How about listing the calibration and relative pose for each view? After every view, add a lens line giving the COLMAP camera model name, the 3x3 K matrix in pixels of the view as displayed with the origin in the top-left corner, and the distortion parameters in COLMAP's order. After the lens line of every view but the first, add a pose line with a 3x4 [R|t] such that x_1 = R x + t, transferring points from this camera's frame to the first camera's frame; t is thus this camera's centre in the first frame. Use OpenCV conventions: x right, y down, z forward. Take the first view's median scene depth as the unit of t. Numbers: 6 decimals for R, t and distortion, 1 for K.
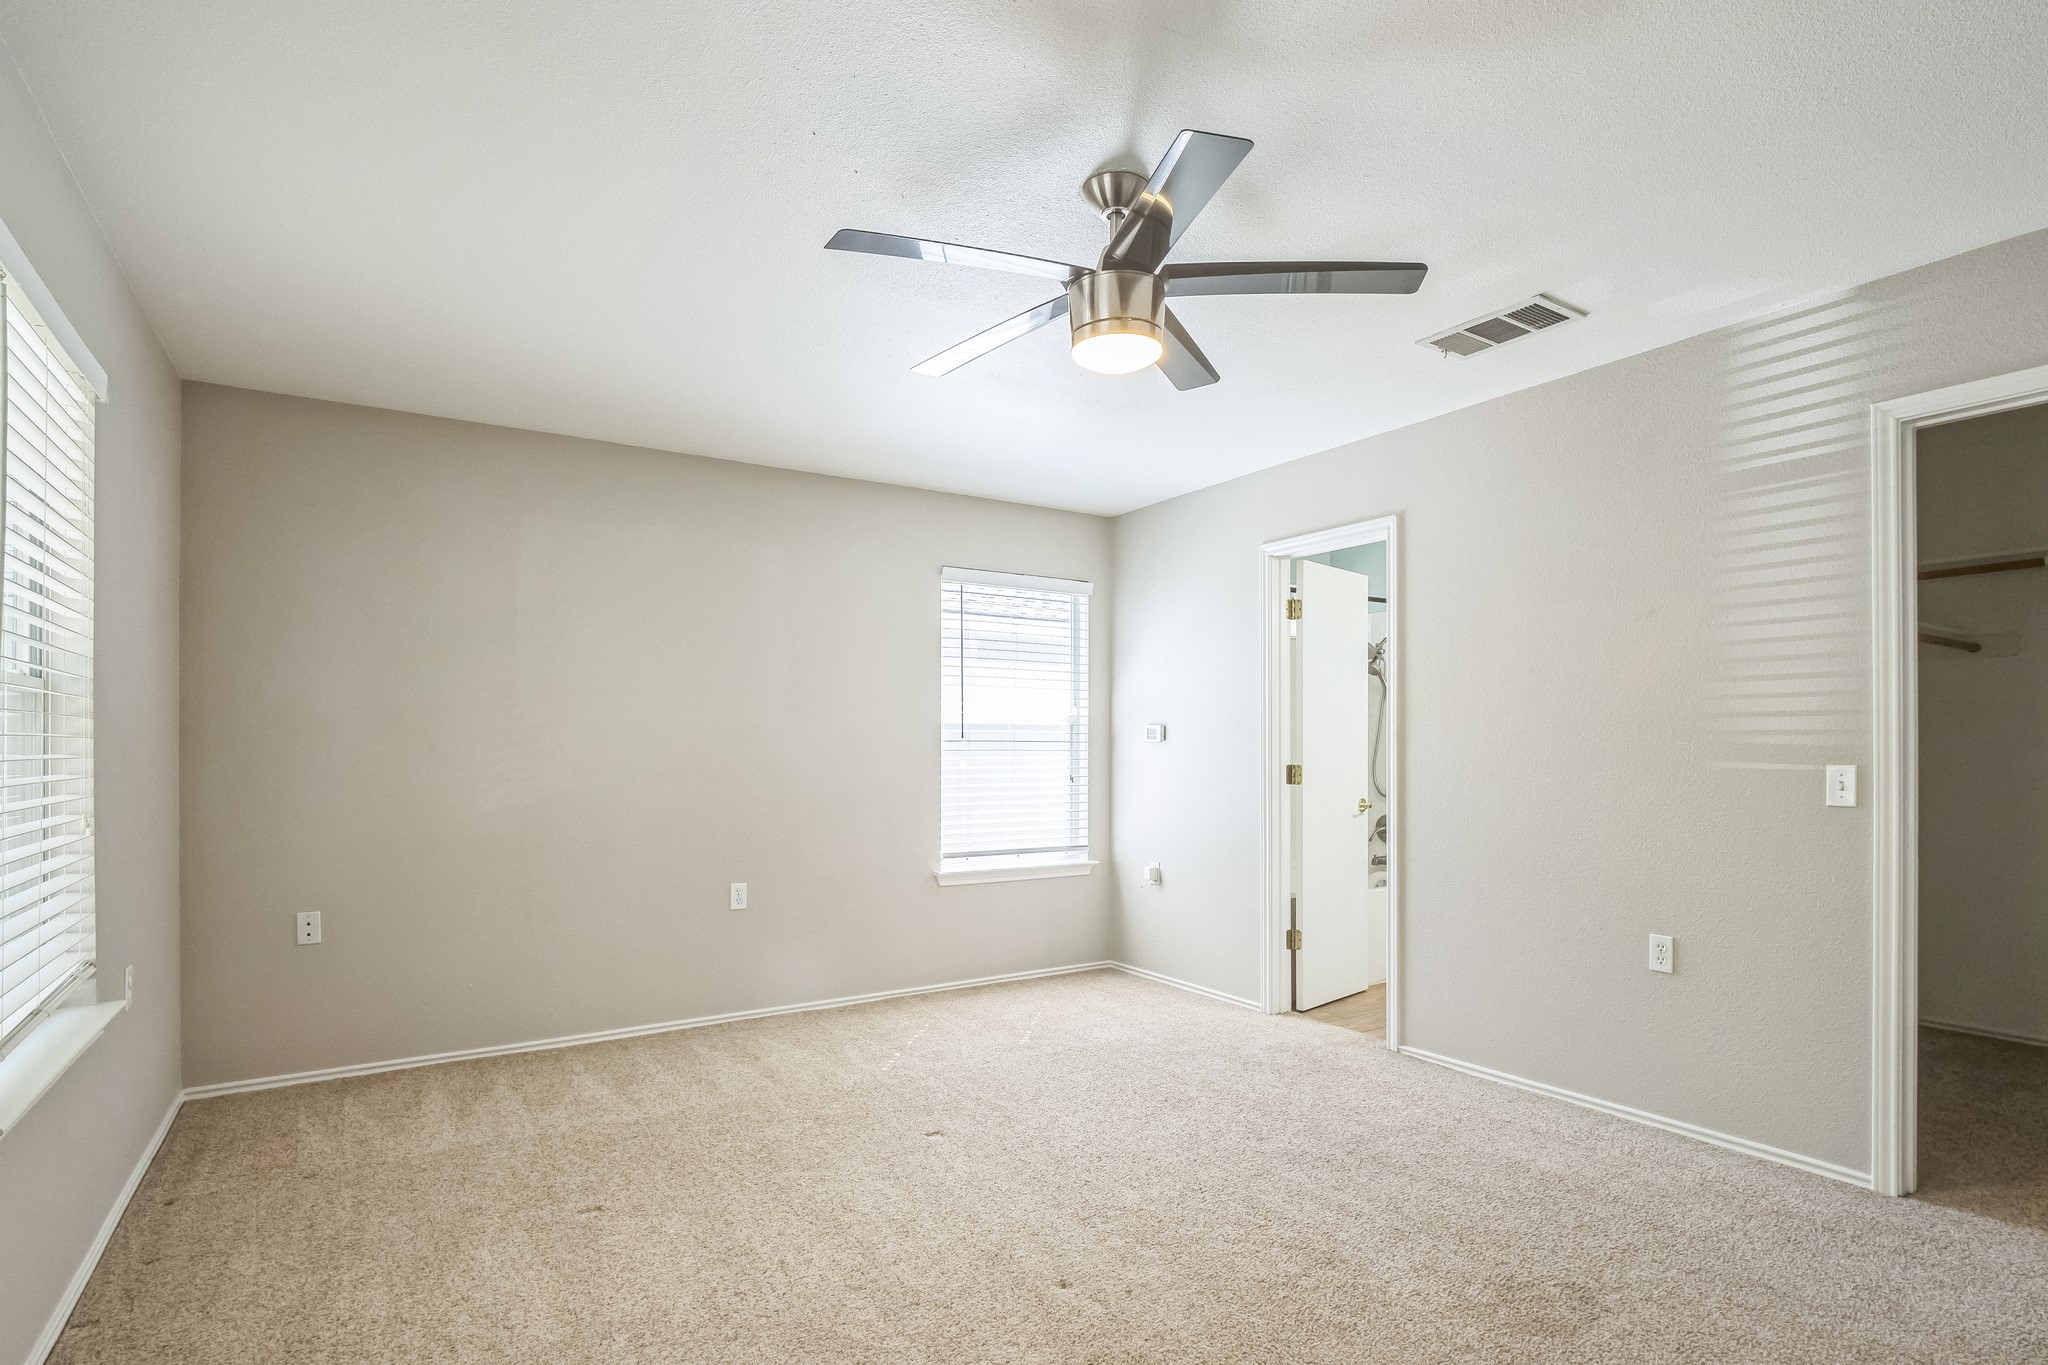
lens RADIAL K [[1014.6, 0, 1010.3], [0, 1014.6, 743.5], [0, 0, 1]] dist [-0.004885, -0.003830]
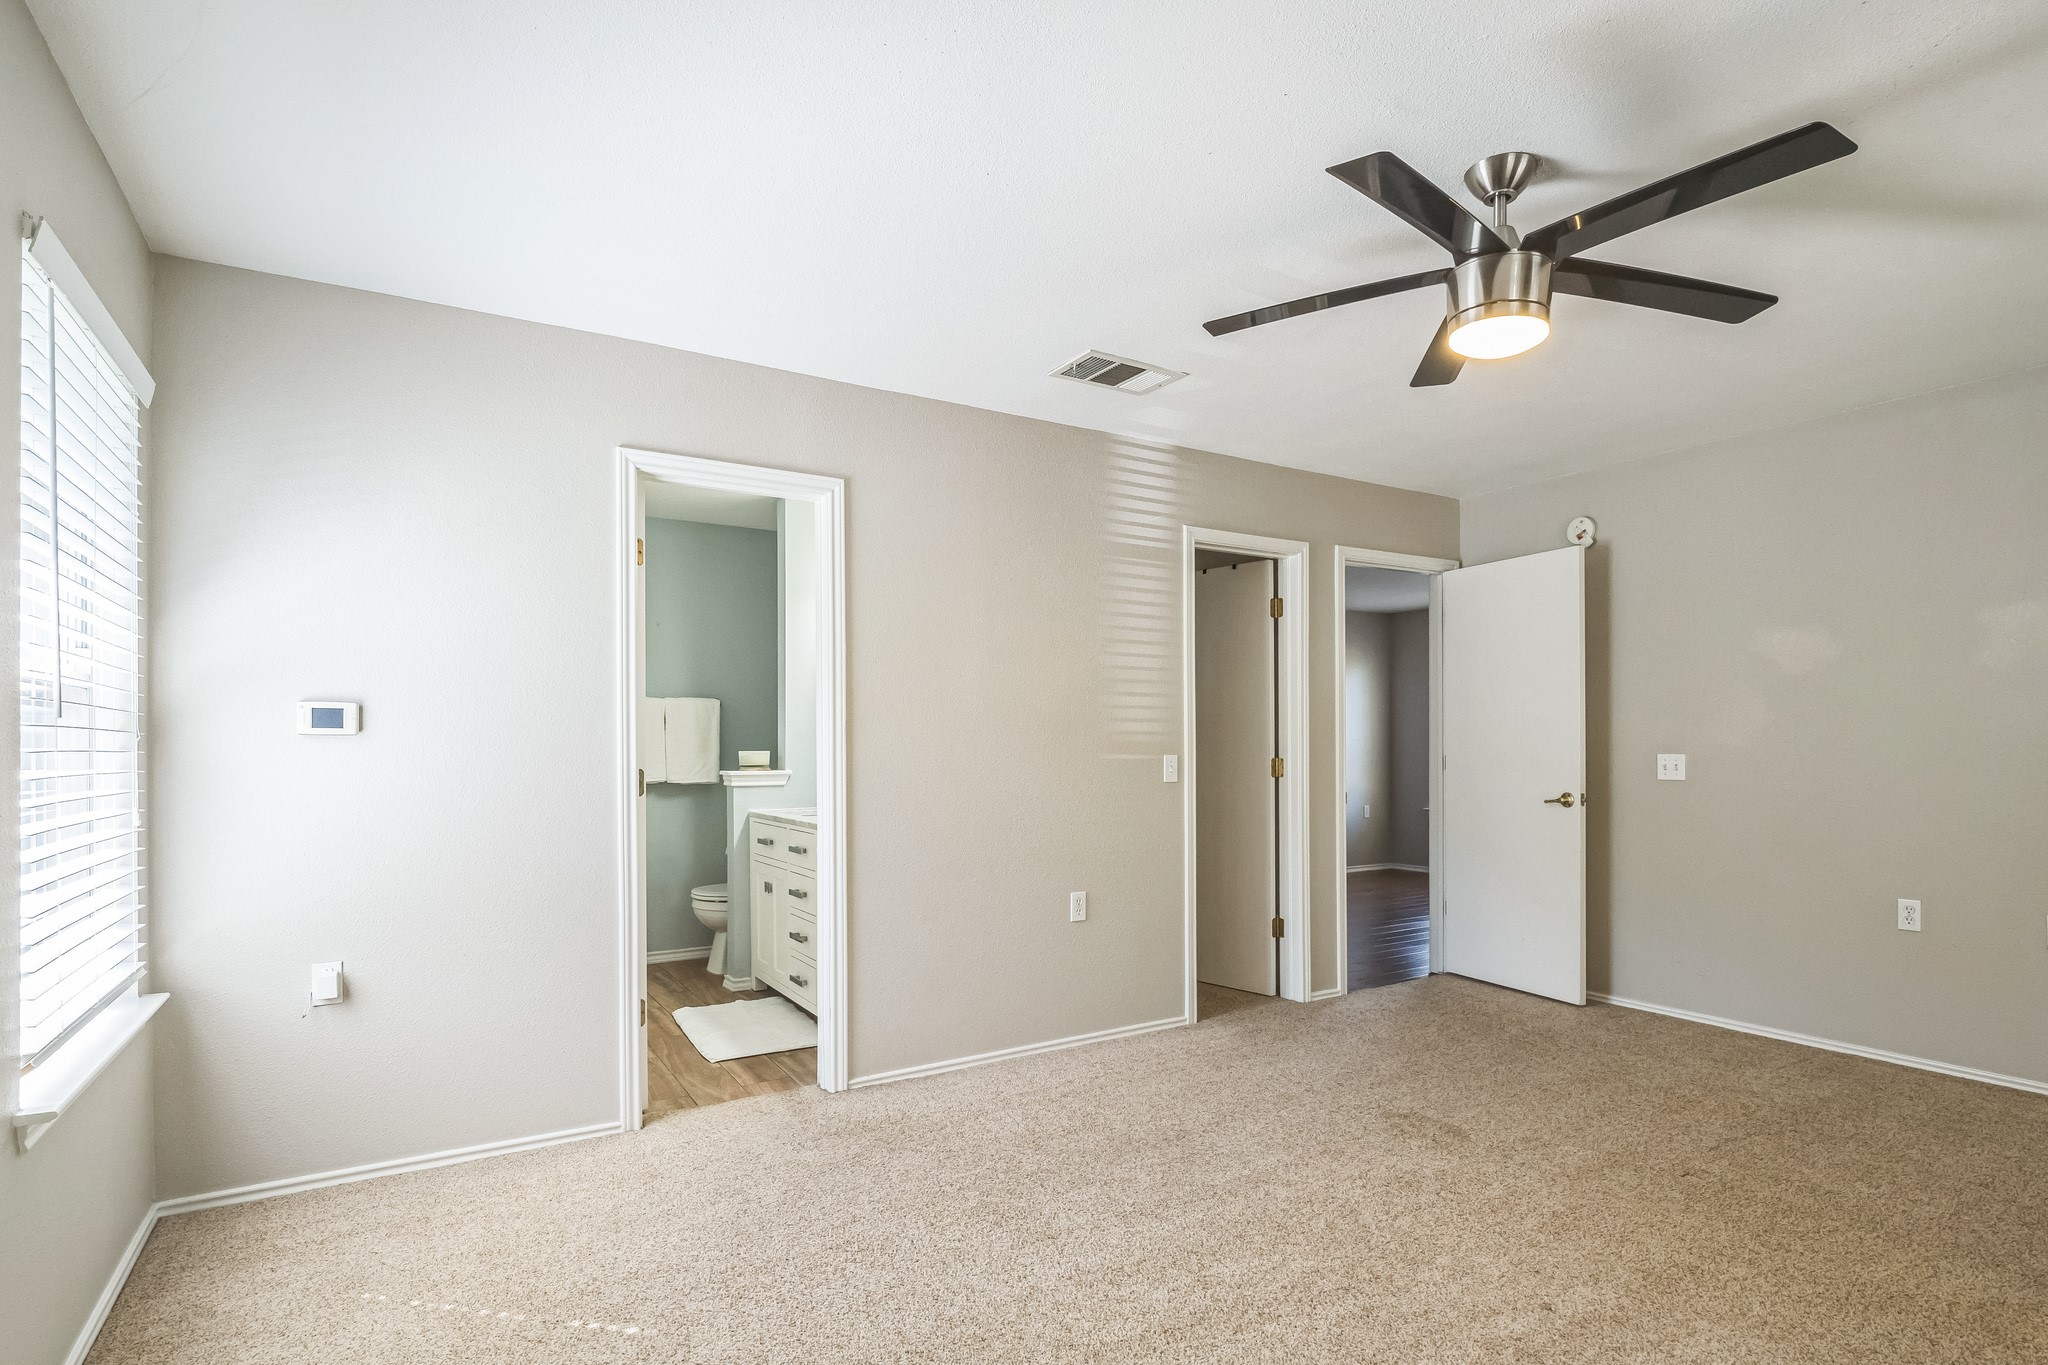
lens RADIAL K [[1014.6, 0, 1042.0], [0, 1014.6, 745.8], [0, 0, 1]] dist [-0.004885, -0.003830]
pose [[0.008737, 0.004371, 0.999952, -0.510006], [0.000346, 0.999990, -0.004374, 0.010162], [-0.999962, 0.000384, 0.008735, 0.844236]]
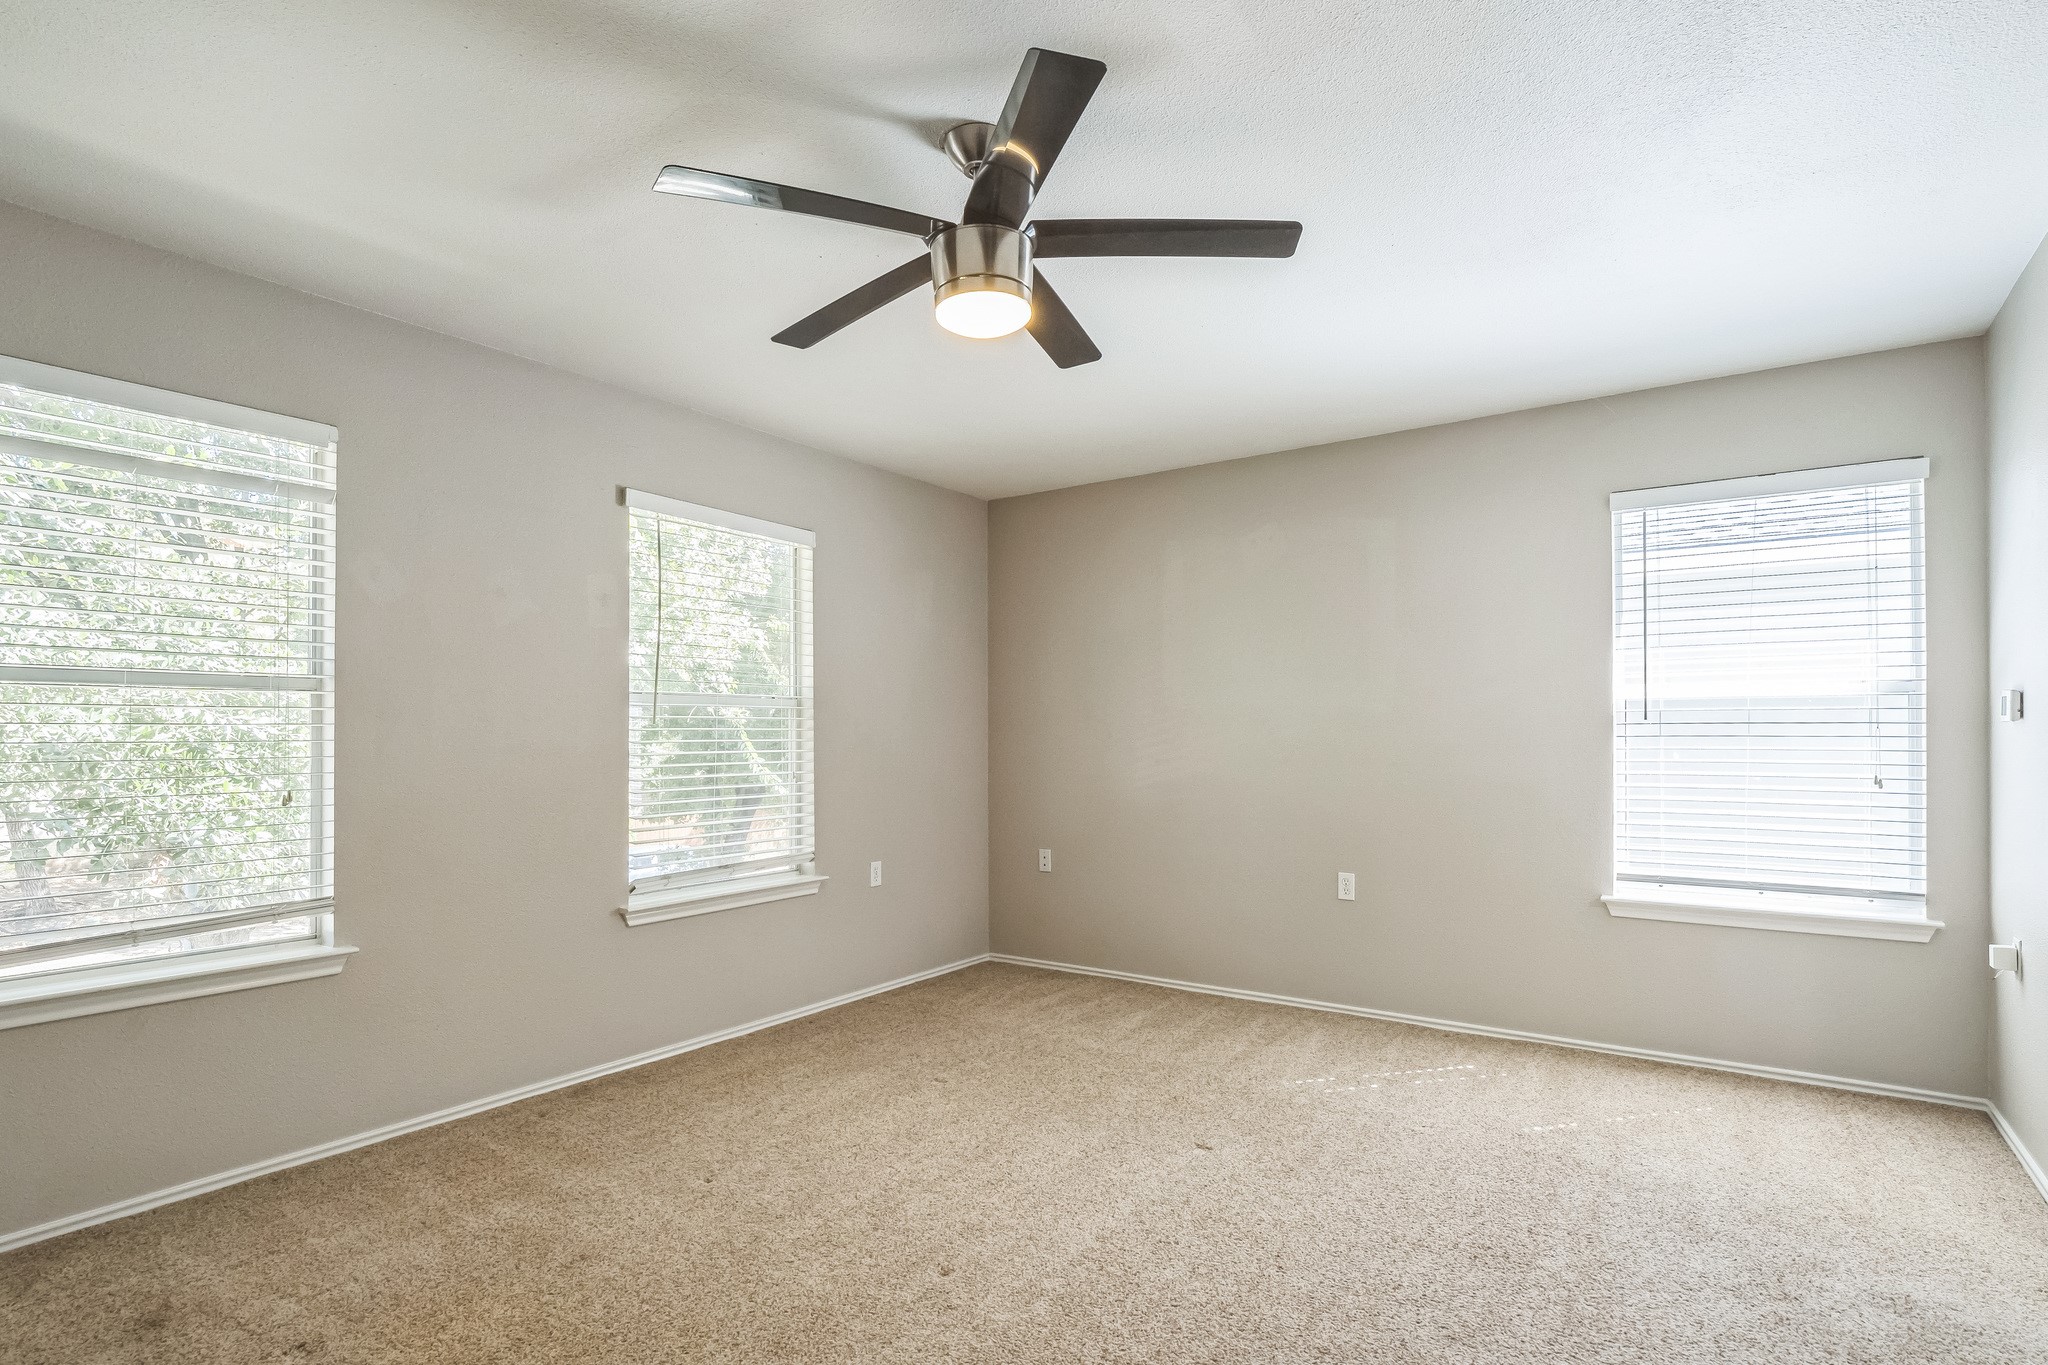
lens RADIAL K [[1014.6, 0, 1063.7], [0, 1014.6, 726.7], [0, 0, 1]] dist [-0.004885, -0.003830]
pose [[0.402566, -0.010543, -0.915330, 0.579892], [0.005683, 0.999943, -0.009018, 0.005093], [0.915373, -0.001572, 0.402603, 0.404390]]
